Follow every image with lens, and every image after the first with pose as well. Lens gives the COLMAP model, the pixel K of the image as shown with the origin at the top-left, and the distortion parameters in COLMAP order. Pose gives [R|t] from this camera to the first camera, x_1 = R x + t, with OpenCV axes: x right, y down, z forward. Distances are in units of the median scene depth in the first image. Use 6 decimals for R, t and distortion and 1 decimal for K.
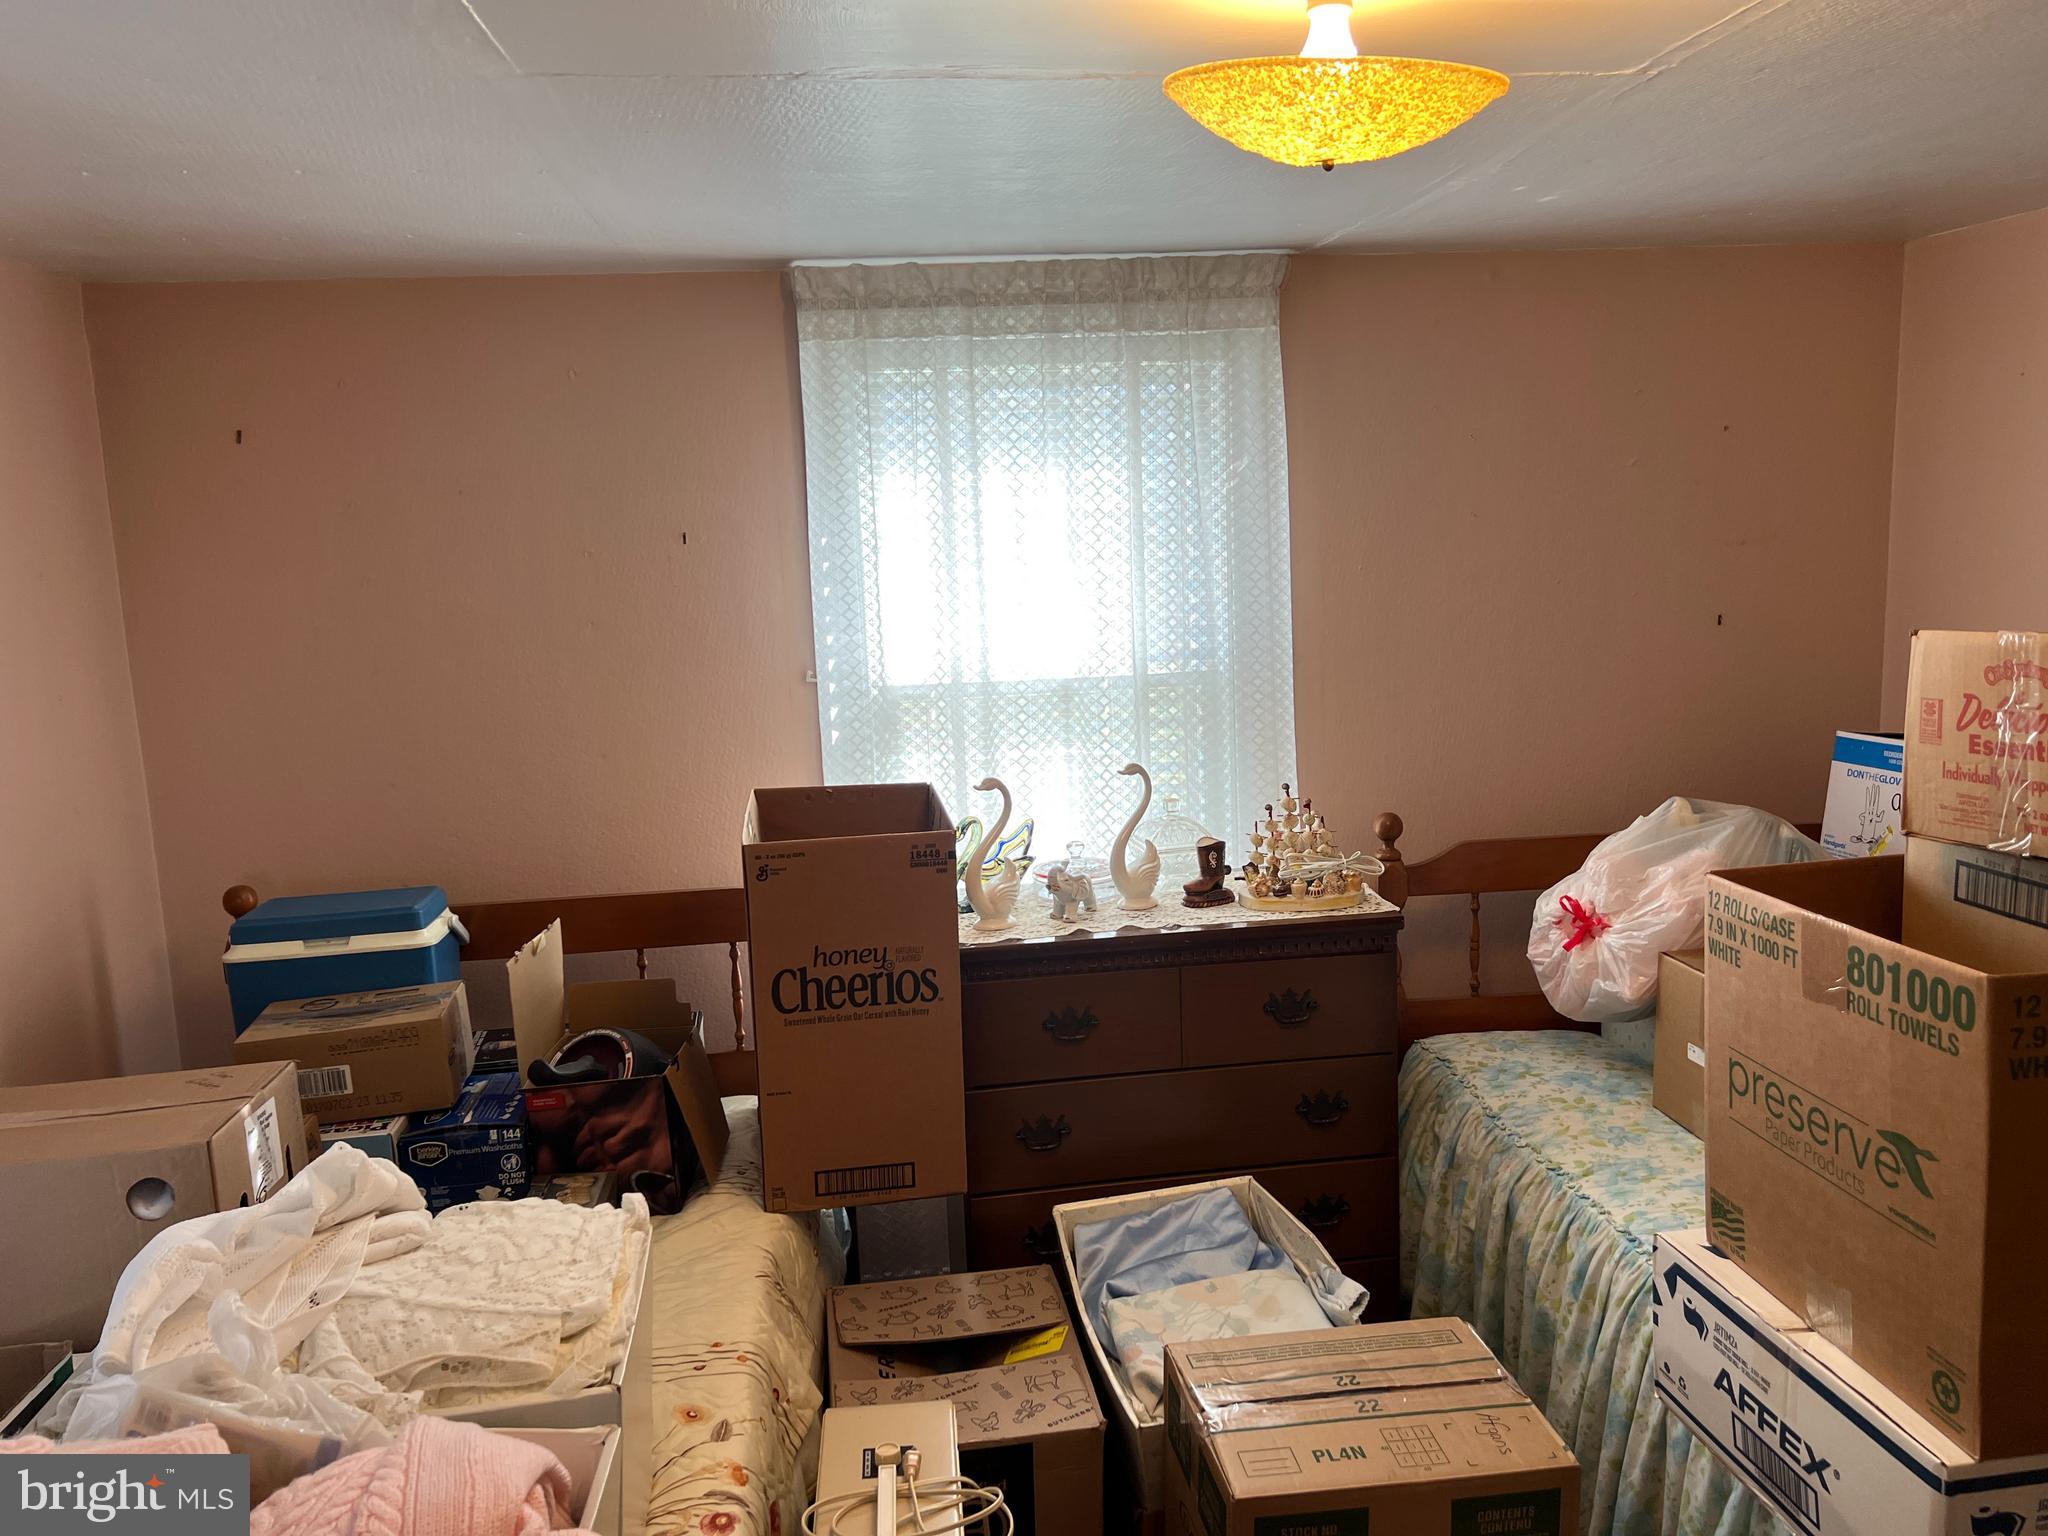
lens RADIAL K [[1539.3, 0, 1033.8], [0, 1539.3, 783.9], [0, 0, 1]] dist [0.075183, -0.084802]
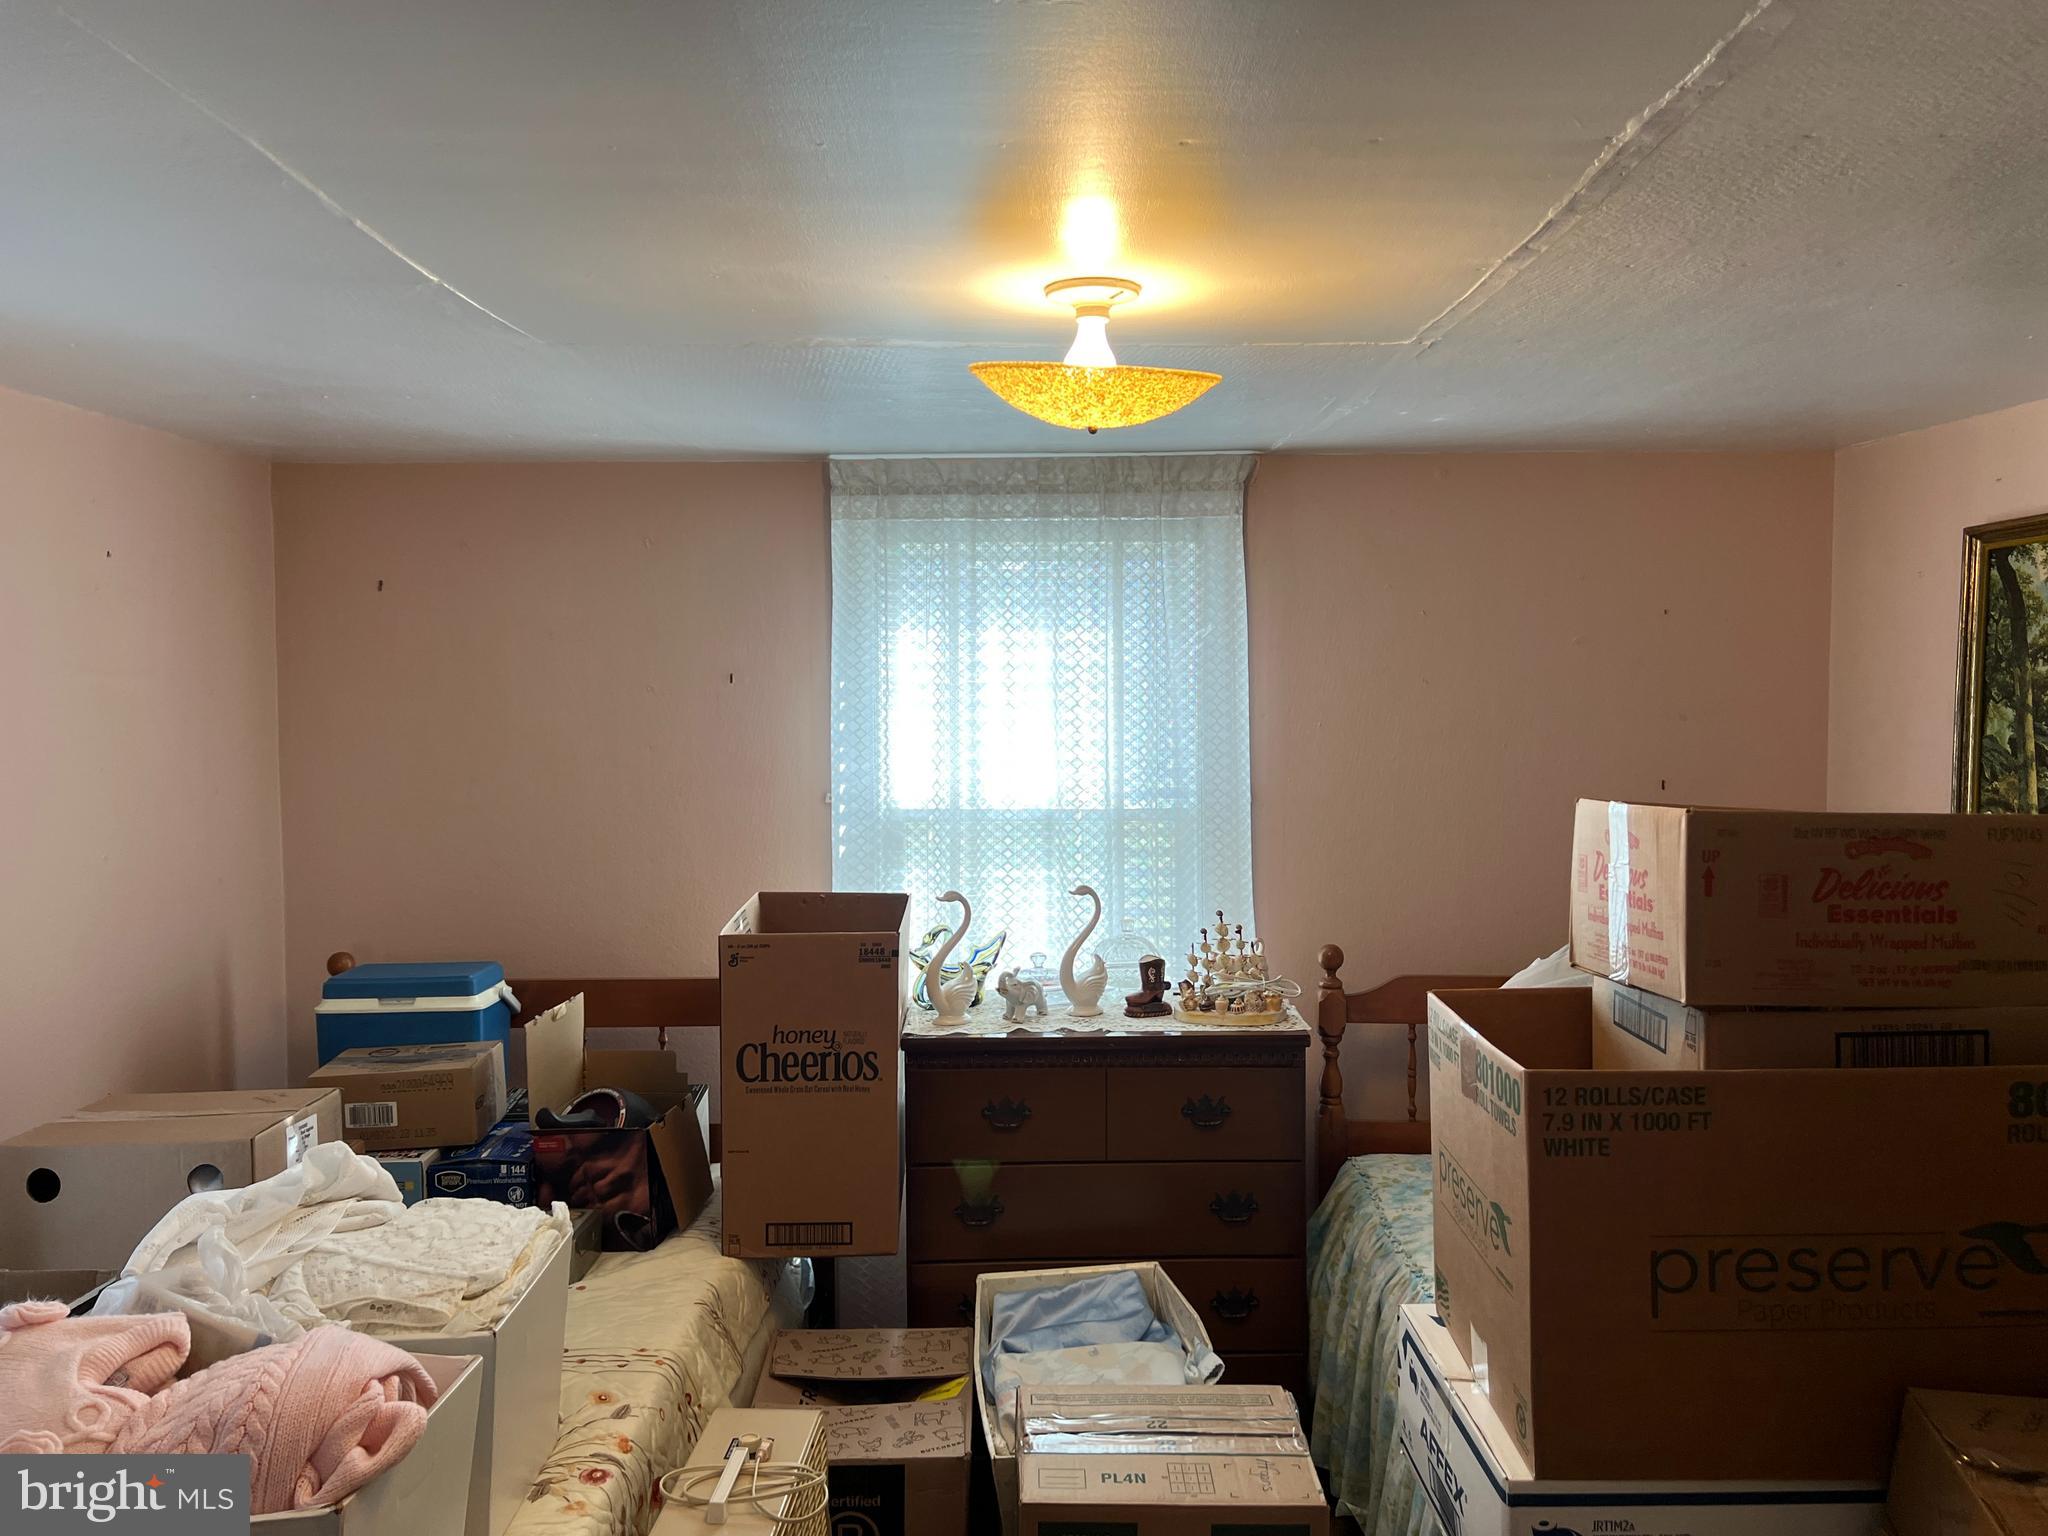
lens RADIAL K [[1539.3, 0, 1028.8], [0, 1539.3, 750.0], [0, 0, 1]] dist [0.075183, -0.084802]
pose [[0.992015, 0.039816, -0.119673, 0.173306], [-0.052400, 0.993205, -0.103913, 0.008021], [0.114722, 0.109354, 0.987360, -0.161665]]
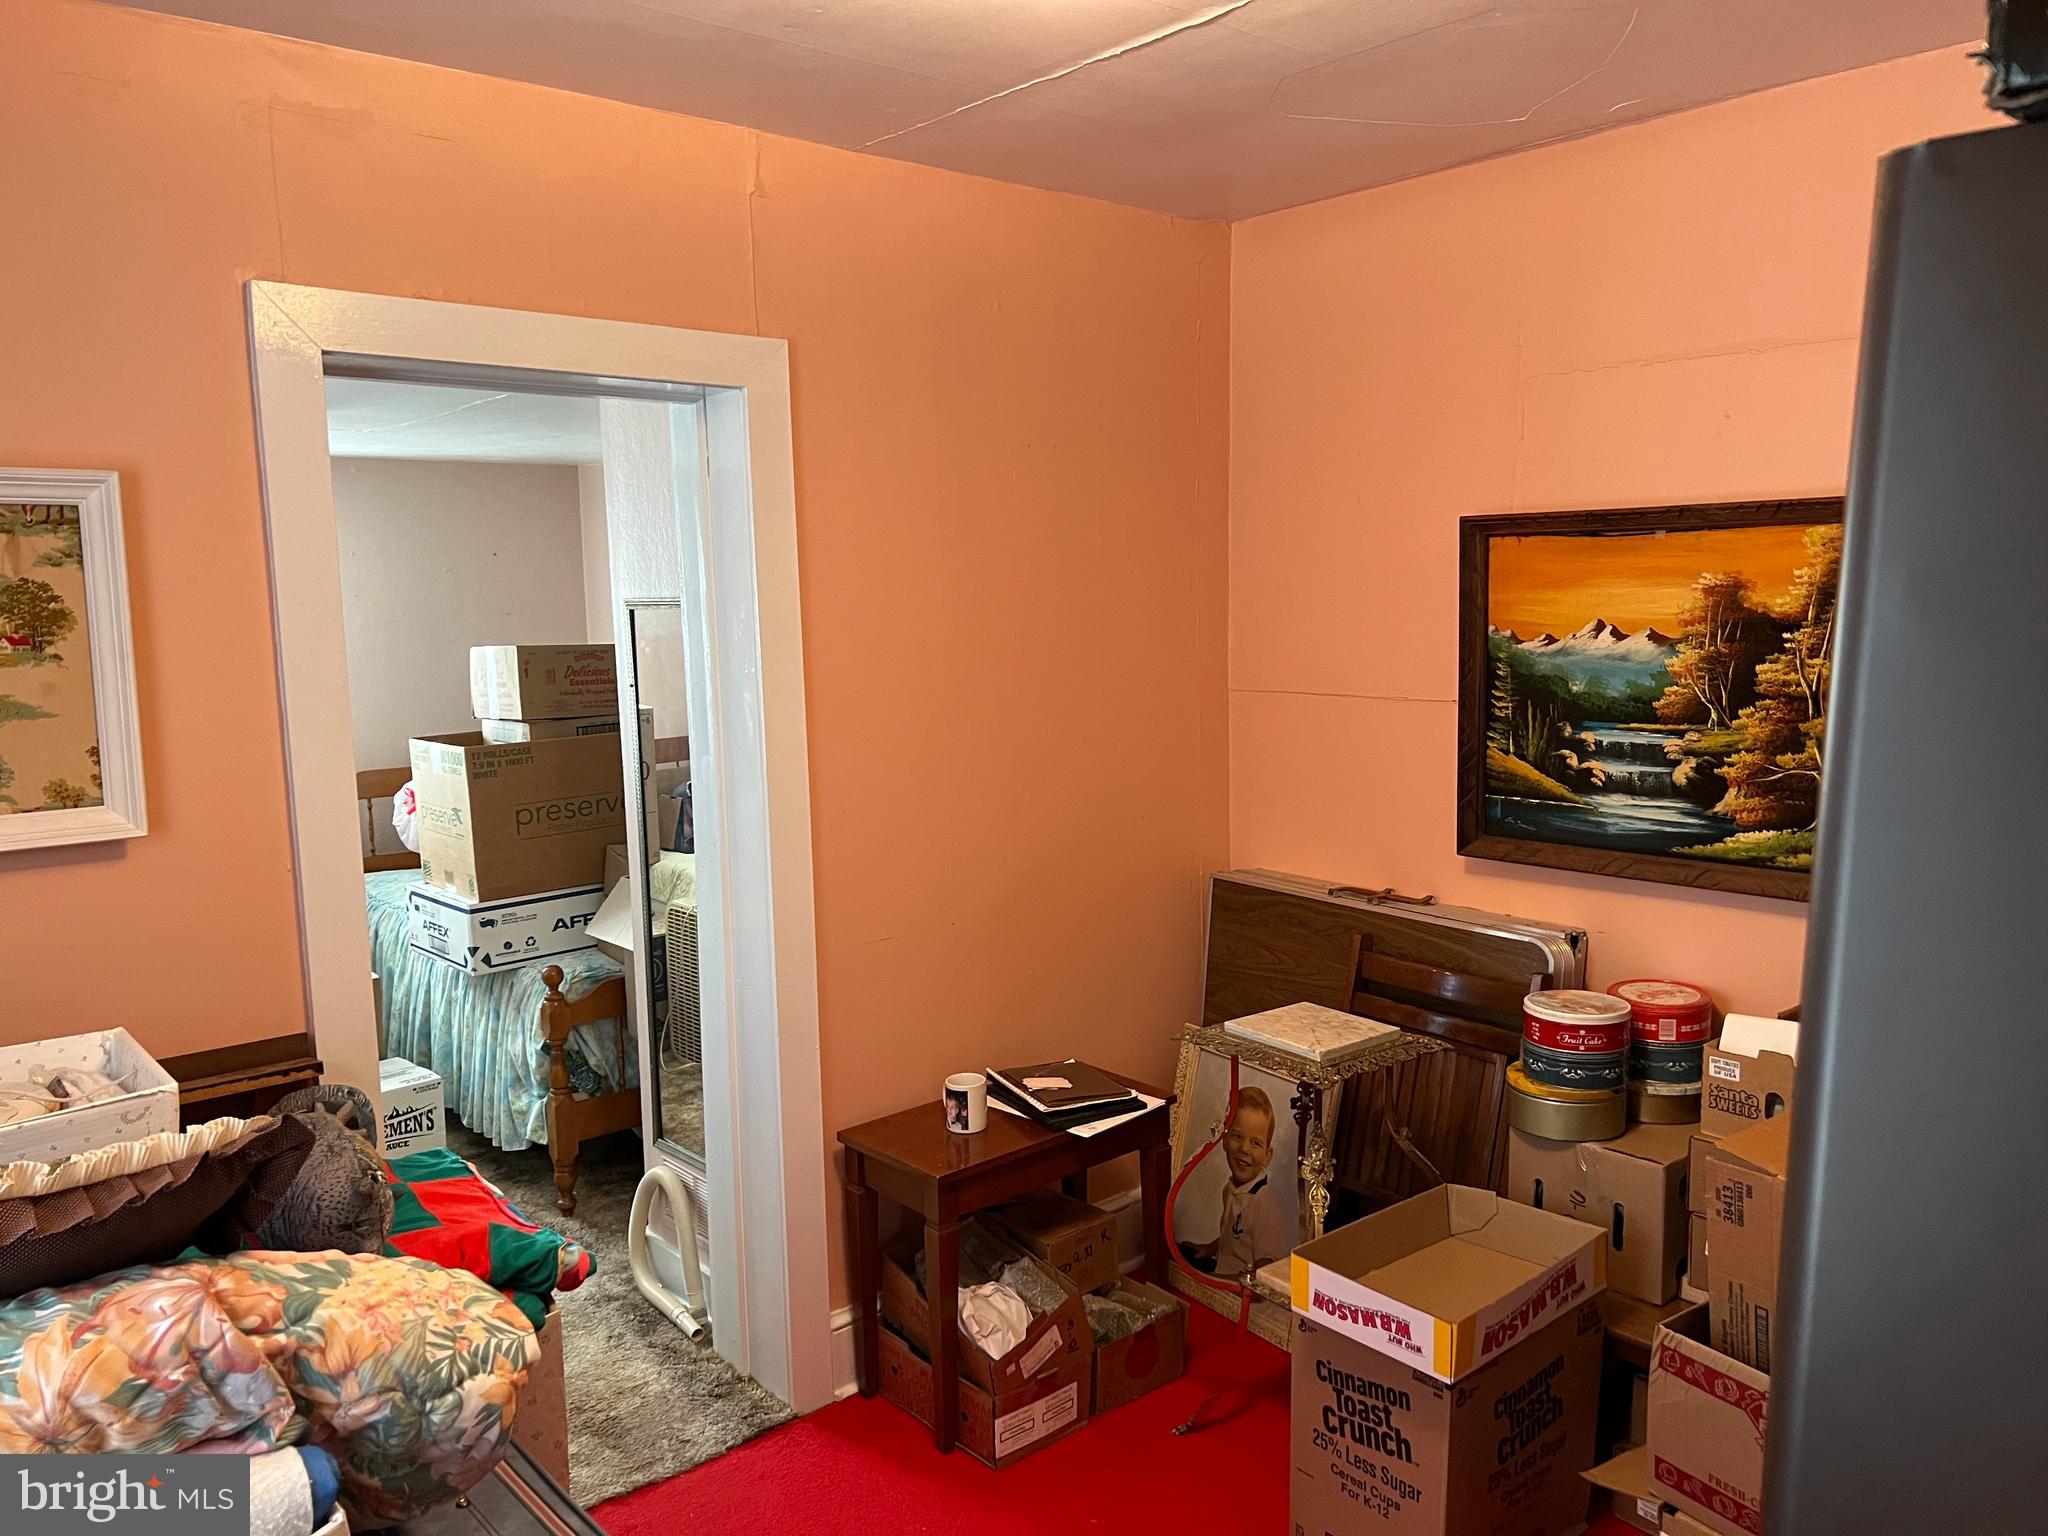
lens RADIAL K [[1539.3, 0, 1024.9], [0, 1539.3, 783.1], [0, 0, 1]] dist [0.075183, -0.084802]
pose [[0.826959, -0.053594, 0.559702, -0.125721], [0.071269, 0.997409, -0.009793, 0.155425], [-0.557727, 0.047988, 0.828636, -1.186249]]
